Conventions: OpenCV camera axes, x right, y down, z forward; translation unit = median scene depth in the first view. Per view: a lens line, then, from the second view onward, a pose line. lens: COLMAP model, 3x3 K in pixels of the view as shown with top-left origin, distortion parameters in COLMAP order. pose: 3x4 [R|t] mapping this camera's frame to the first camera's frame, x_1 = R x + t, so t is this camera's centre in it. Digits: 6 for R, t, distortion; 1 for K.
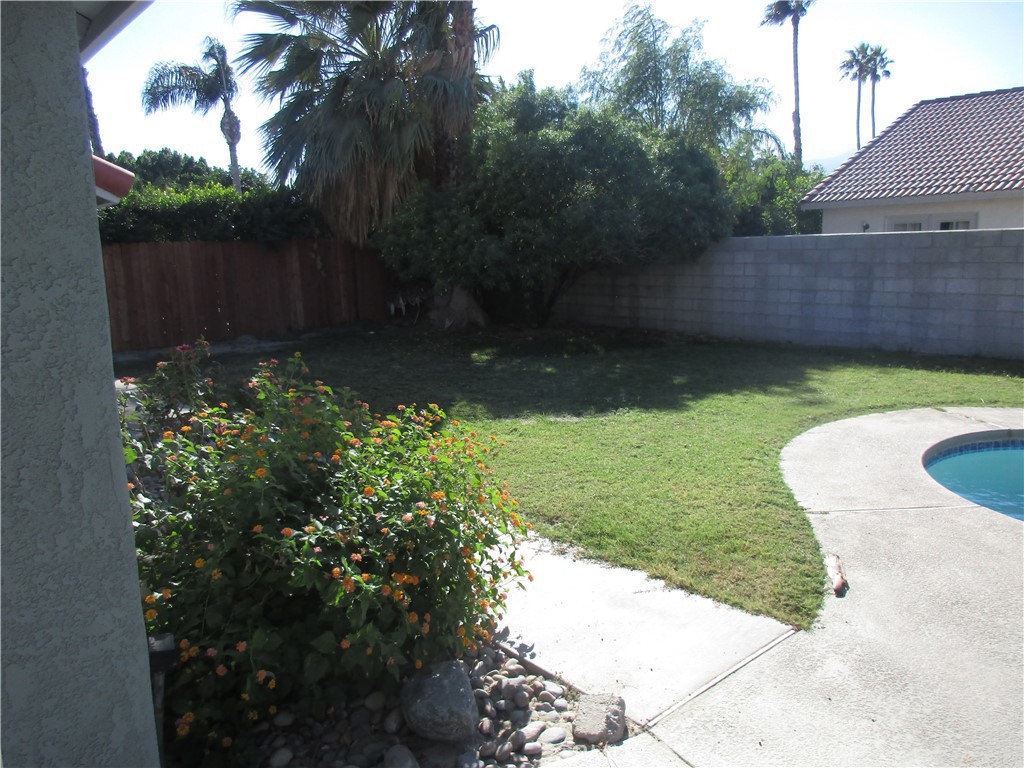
lens RADIAL K [[763.2, 0, 506.3], [0, 763.2, 383.3], [0, 0, 1]] dist [0.001675, -0.003551]
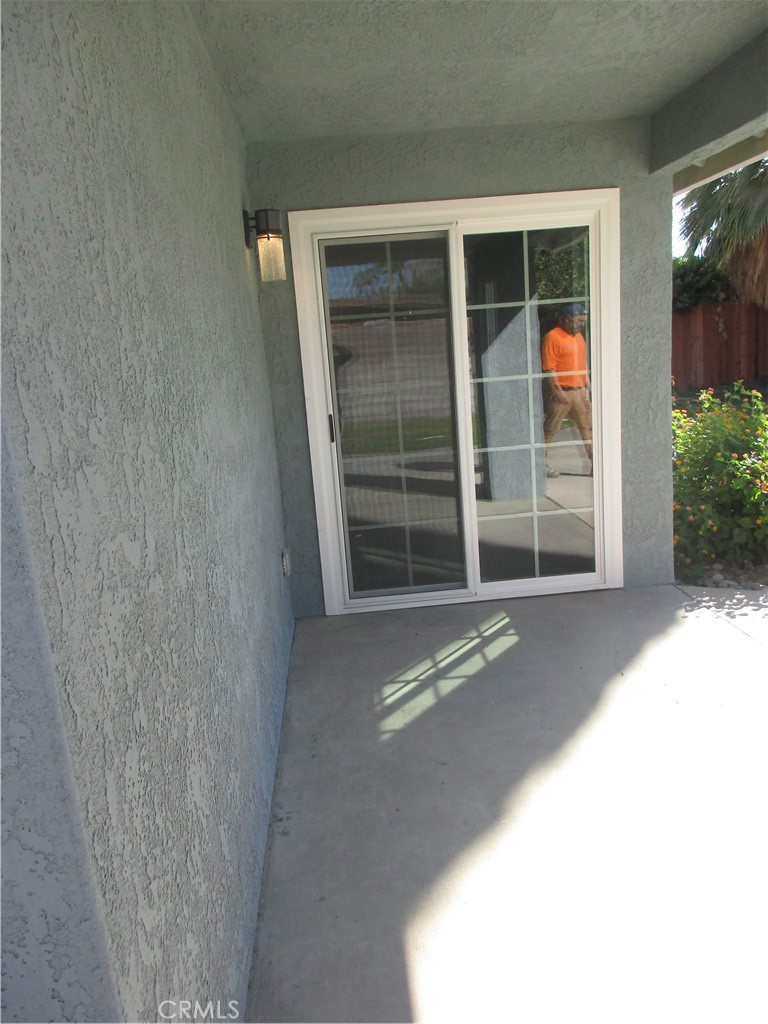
lens RADIAL K [[763.2, 0, 384.5], [0, 763.2, 505.2], [0, 0, 1]] dist [0.001675, -0.003551]
pose [[0.807060, 0.085930, -0.584183, 0.023294], [-0.044938, 0.995423, 0.084338, 0.027599], [0.588756, -0.041814, 0.807228, -0.172008]]
